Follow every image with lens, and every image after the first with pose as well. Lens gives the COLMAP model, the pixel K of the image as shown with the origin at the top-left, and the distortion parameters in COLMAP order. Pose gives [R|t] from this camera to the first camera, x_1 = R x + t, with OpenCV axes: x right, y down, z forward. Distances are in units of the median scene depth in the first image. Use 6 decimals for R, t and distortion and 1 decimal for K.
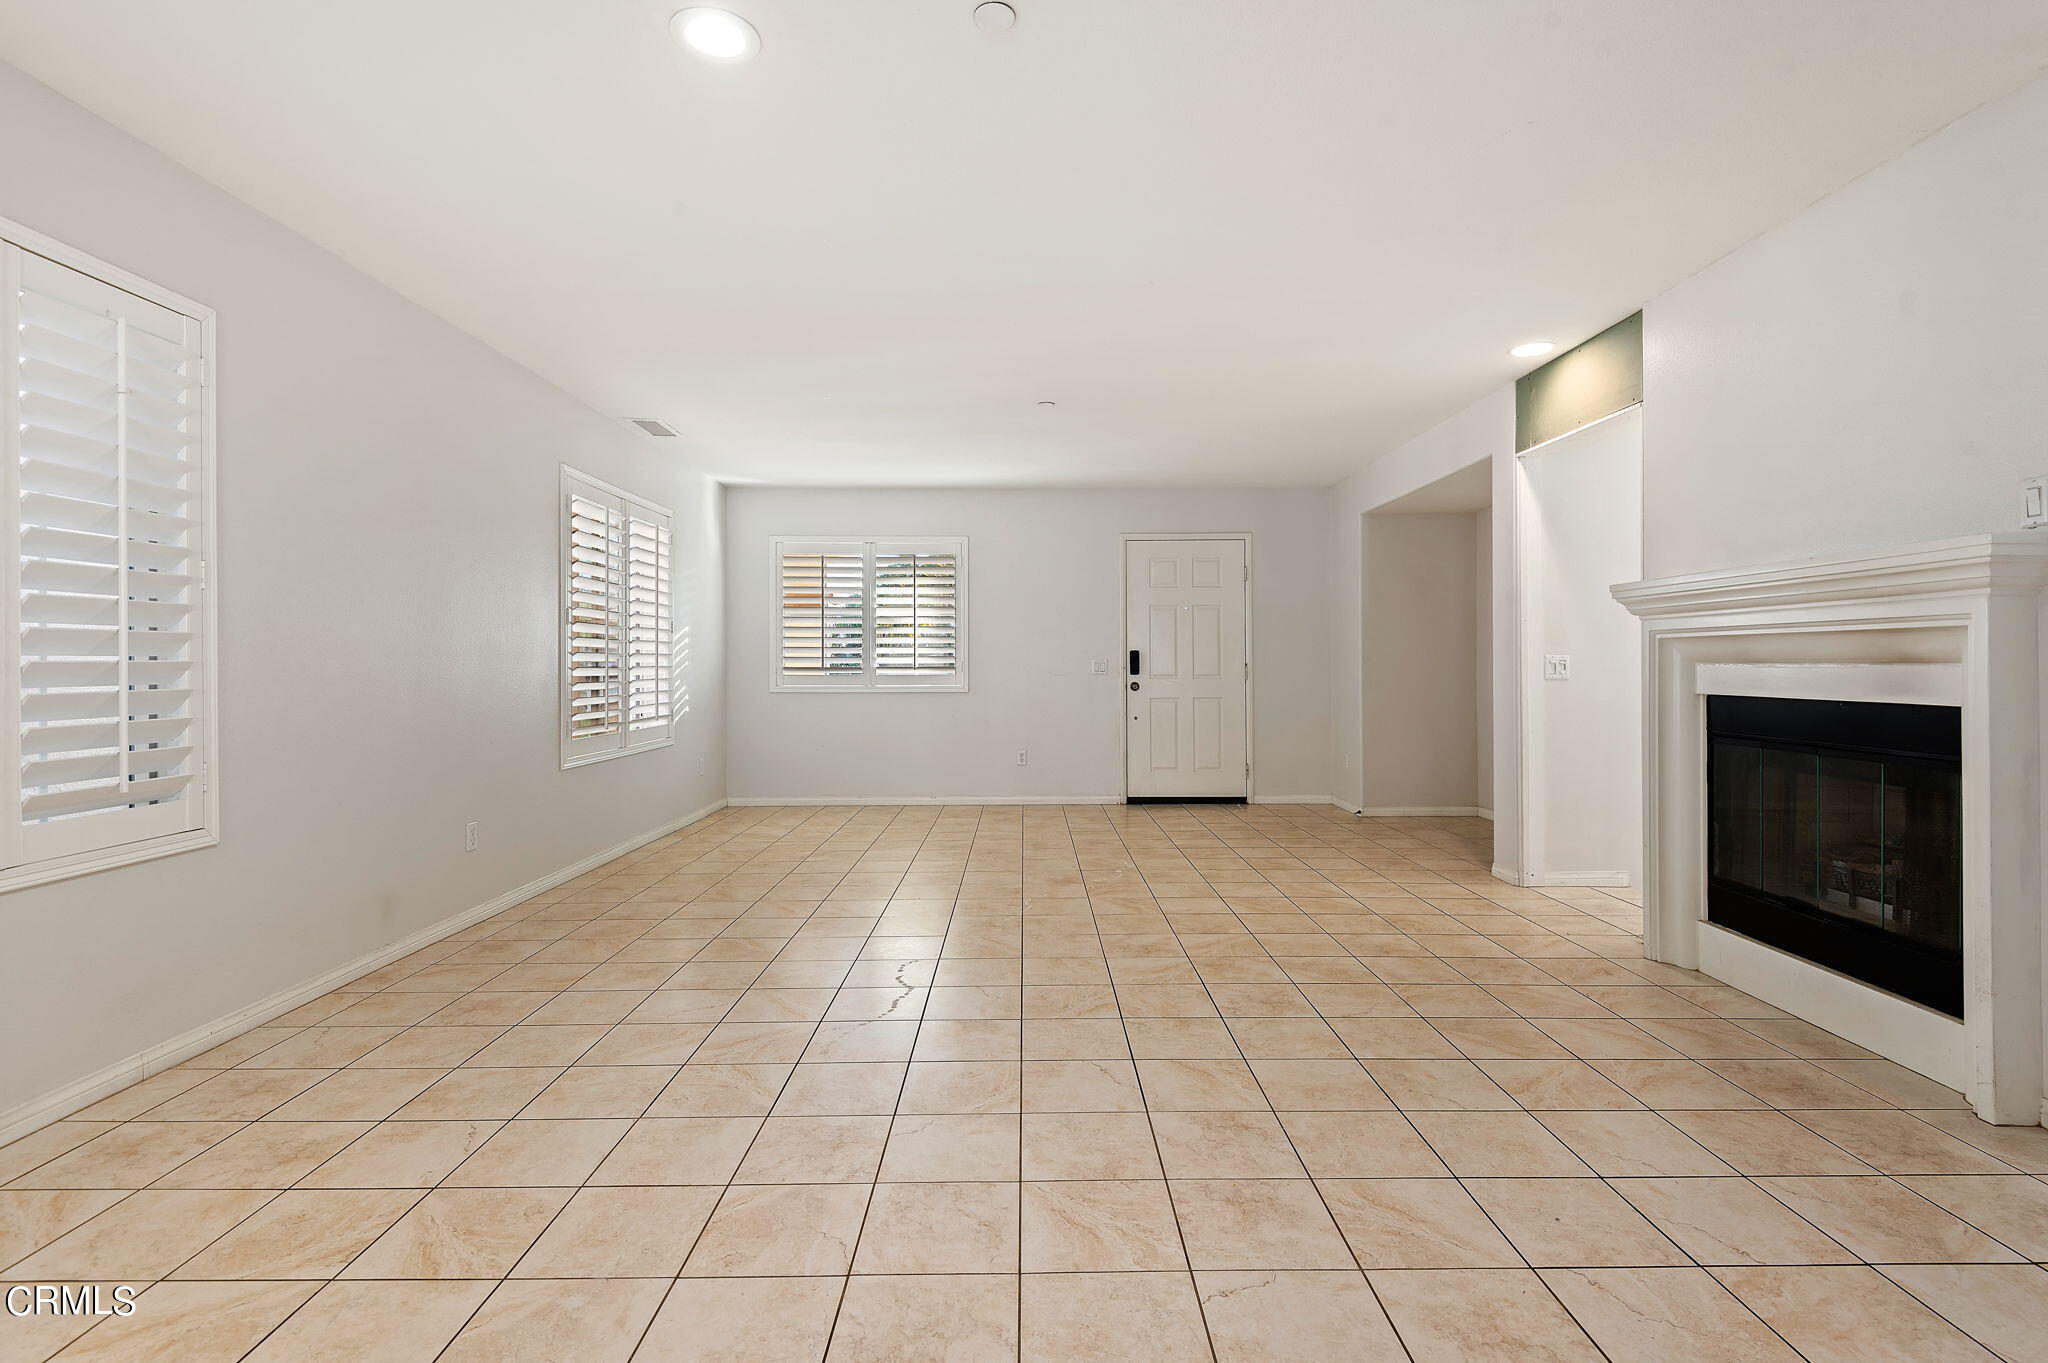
lens RADIAL K [[1042.0, 0, 1031.2], [0, 1042.0, 670.2], [0, 0, 1]] dist [-0.000605, -0.001885]
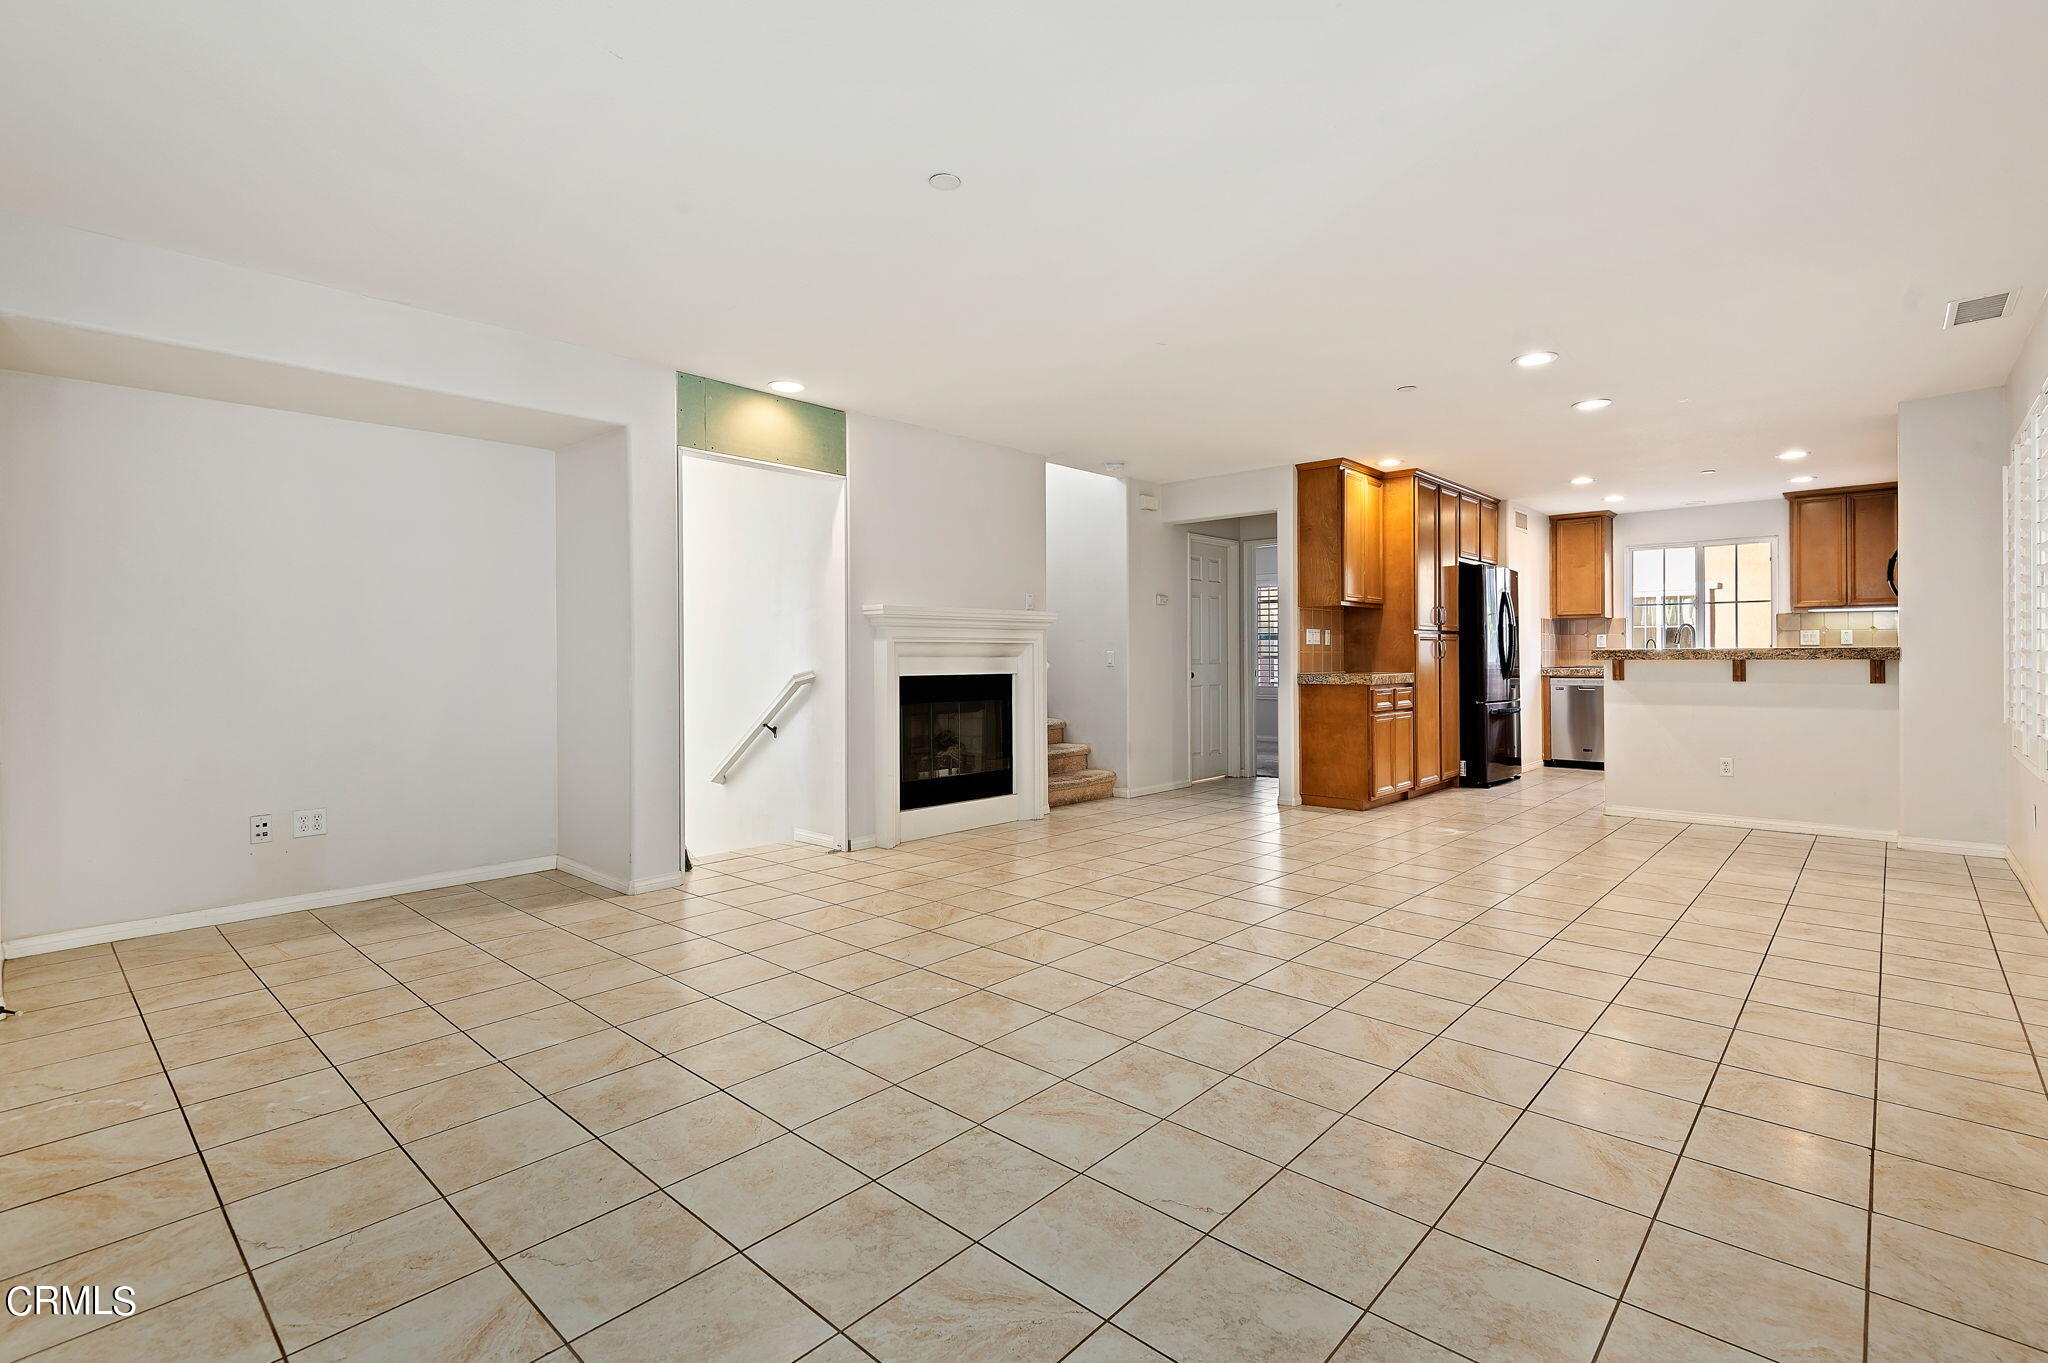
lens RADIAL K [[940.7, 0, 1014.4], [0, 940.7, 643.1], [0, 0, 1]] dist [0.004960, 0.000436]
pose [[-0.736102, 0.014228, 0.676721, -0.540965], [0.008934, 0.999896, -0.011305, -0.012854], [-0.676812, -0.002276, -0.736153, 2.069131]]
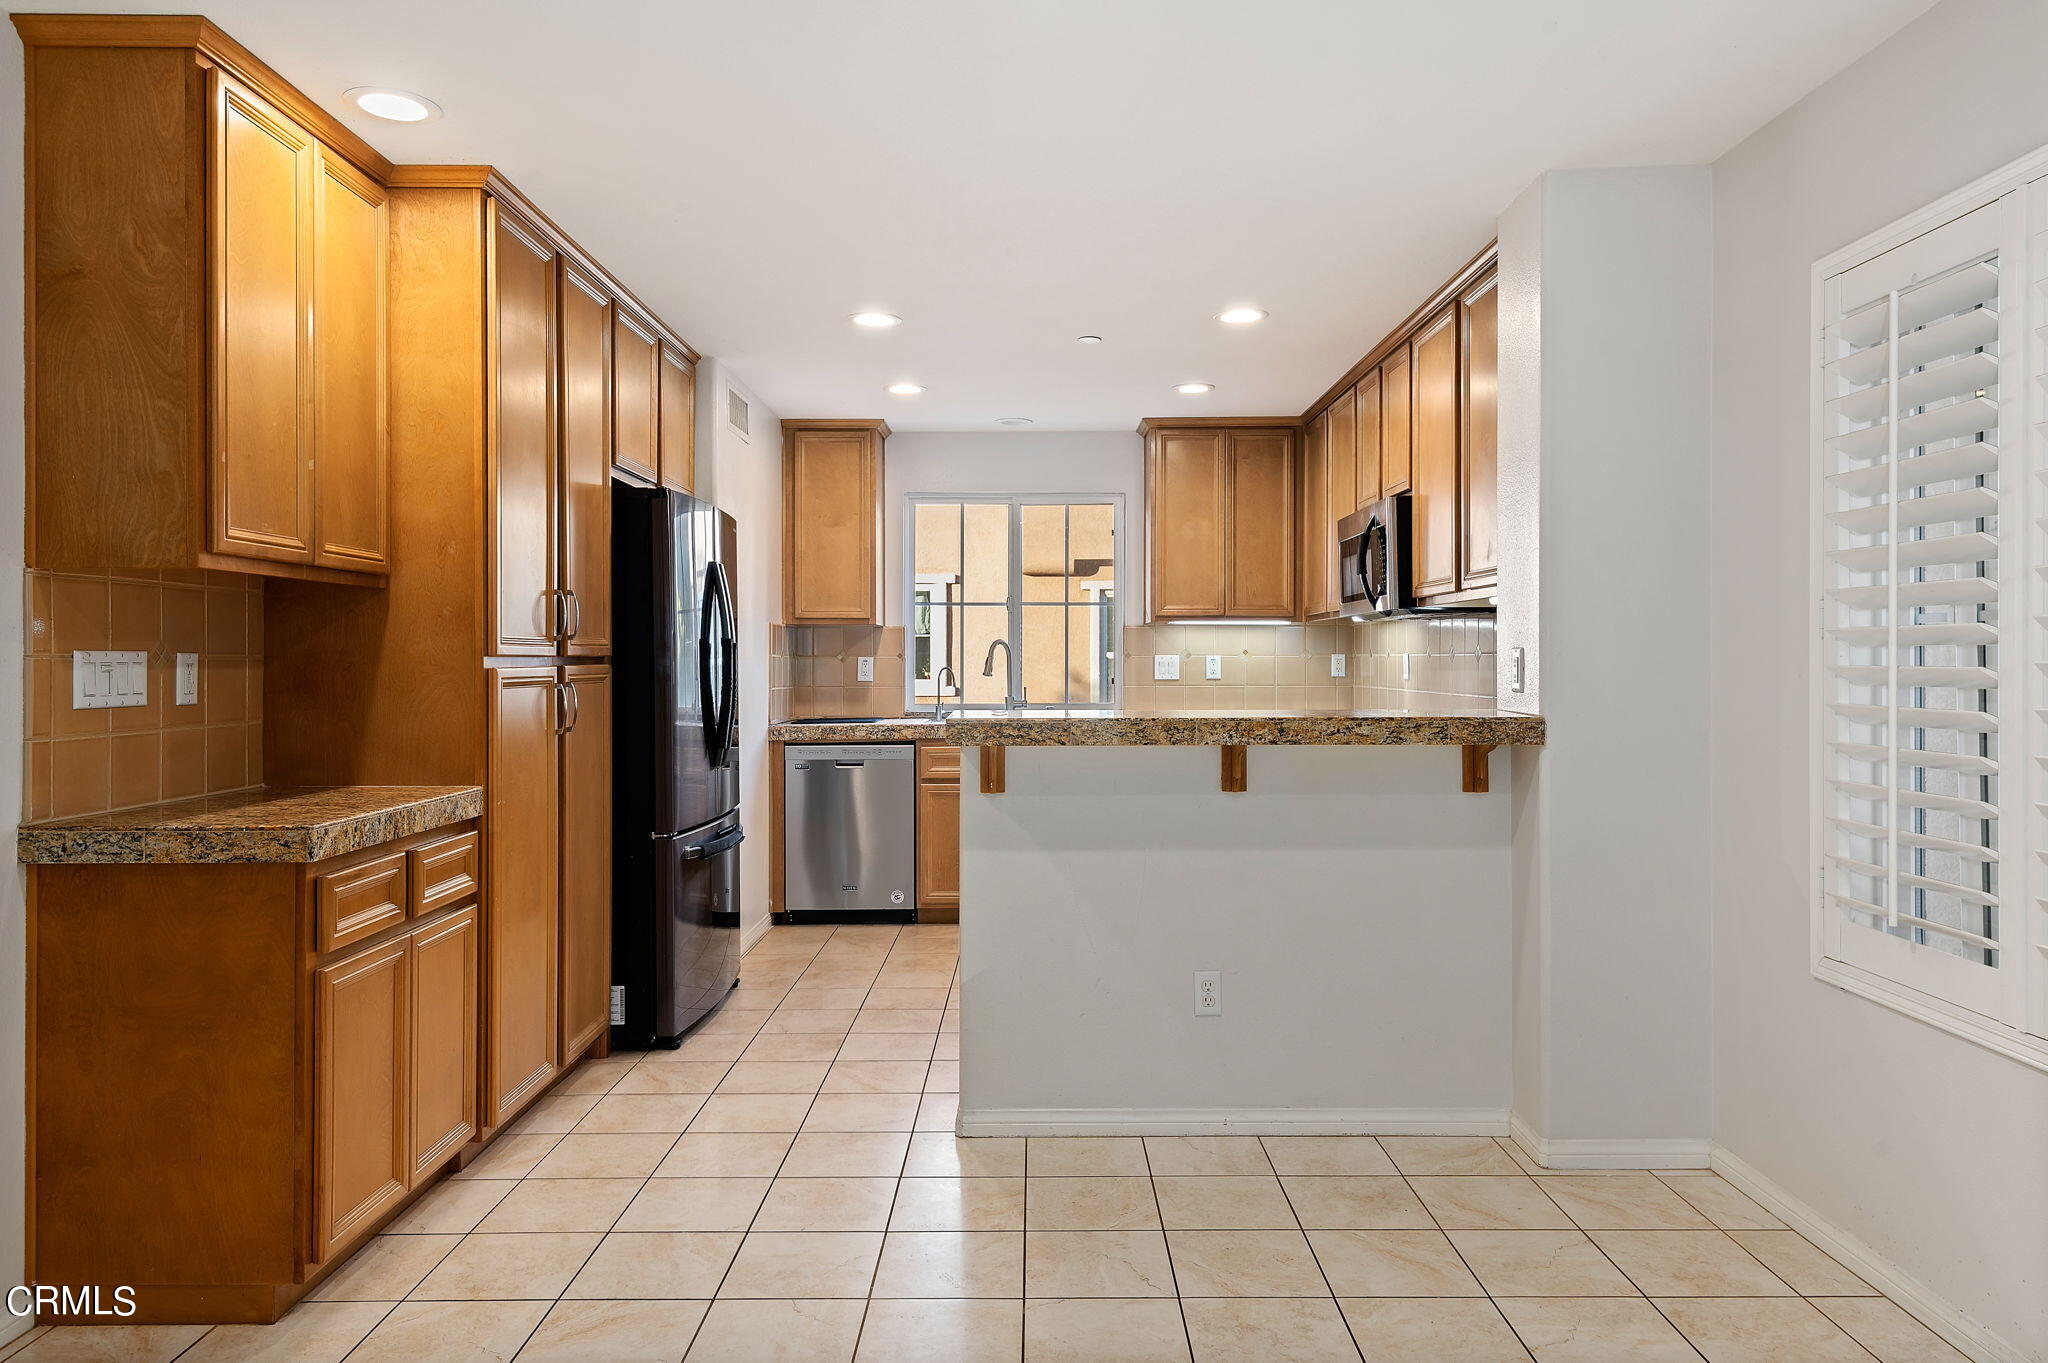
lens RADIAL K [[1293.9, 0, 1025.9], [0, 1293.9, 666.3], [0, 0, 1]] dist [0.008680, 0.001498]
pose [[-0.999937, 0.003297, -0.010754, -0.353985], [0.003178, 0.999933, 0.011089, -0.036644], [0.010790, 0.011054, -0.999881, 1.475281]]
